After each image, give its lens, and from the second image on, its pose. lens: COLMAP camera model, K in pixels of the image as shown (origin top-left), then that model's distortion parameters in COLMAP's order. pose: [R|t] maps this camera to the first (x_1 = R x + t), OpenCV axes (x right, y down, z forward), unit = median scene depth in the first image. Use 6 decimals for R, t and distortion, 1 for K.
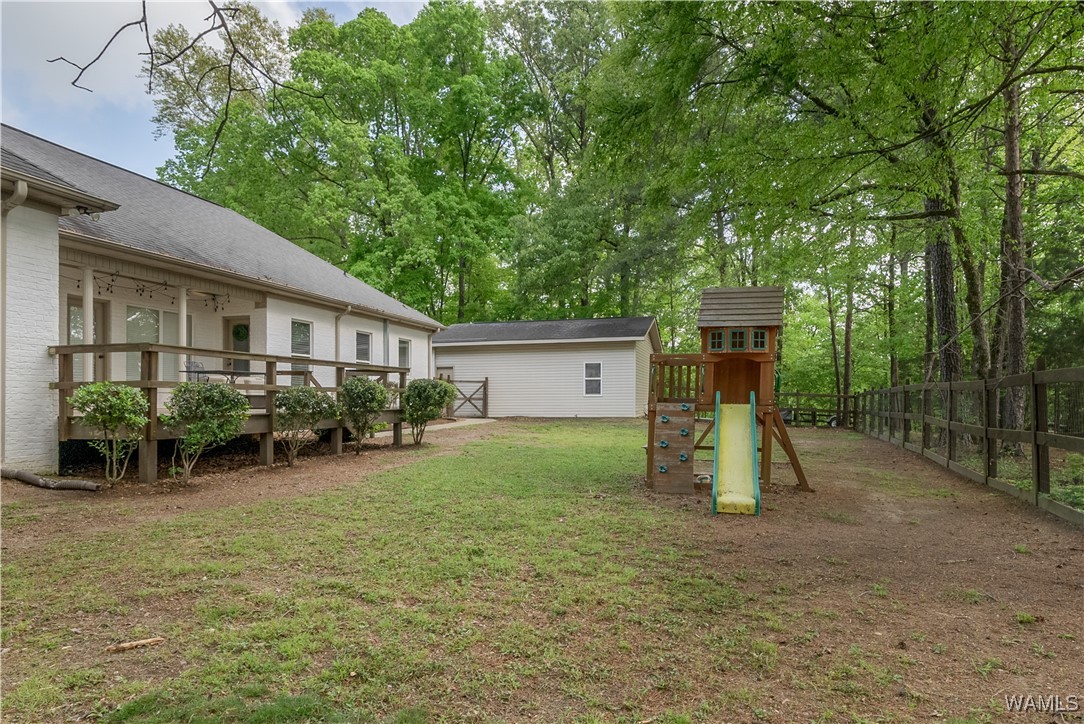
lens RADIAL K [[643.2, 0, 543.3], [0, 643.2, 394.7], [0, 0, 1]] dist [-0.000556, -0.000055]
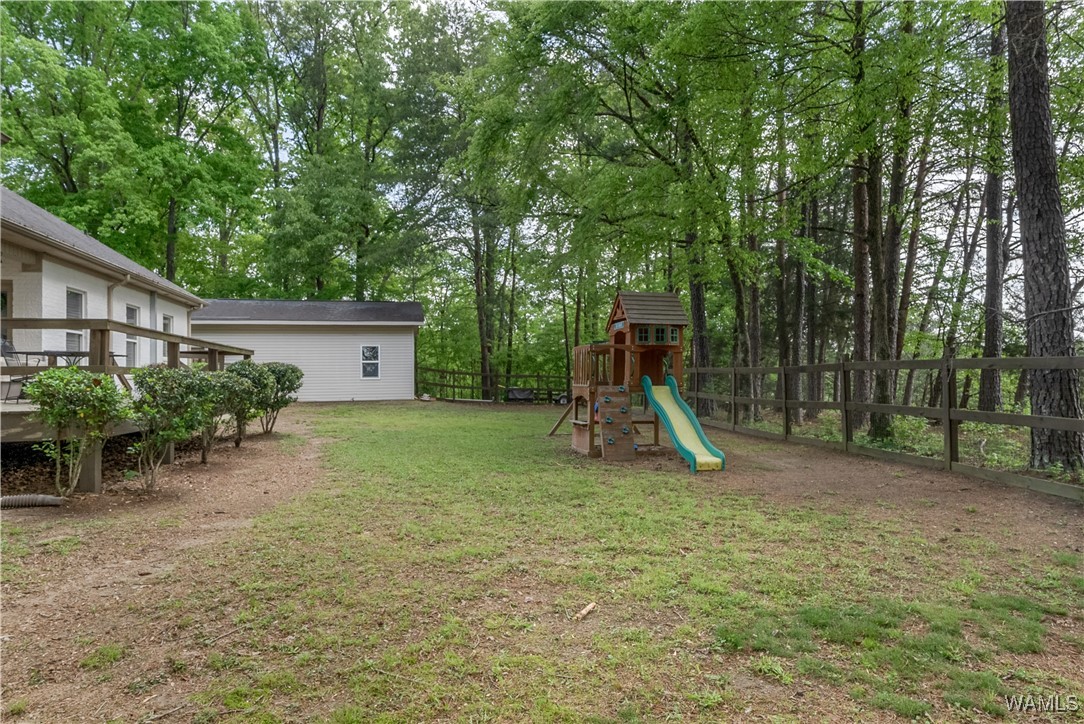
lens RADIAL K [[631.1, 0, 542.0], [0, 631.1, 362.0], [0, 0, 1]] dist [-0.000861, -0.000331]
pose [[0.876250, 0.006209, 0.481818, -0.168586], [0.004673, 0.999760, -0.021383, -0.002333], [-0.481835, 0.020988, 0.876011, 0.010476]]
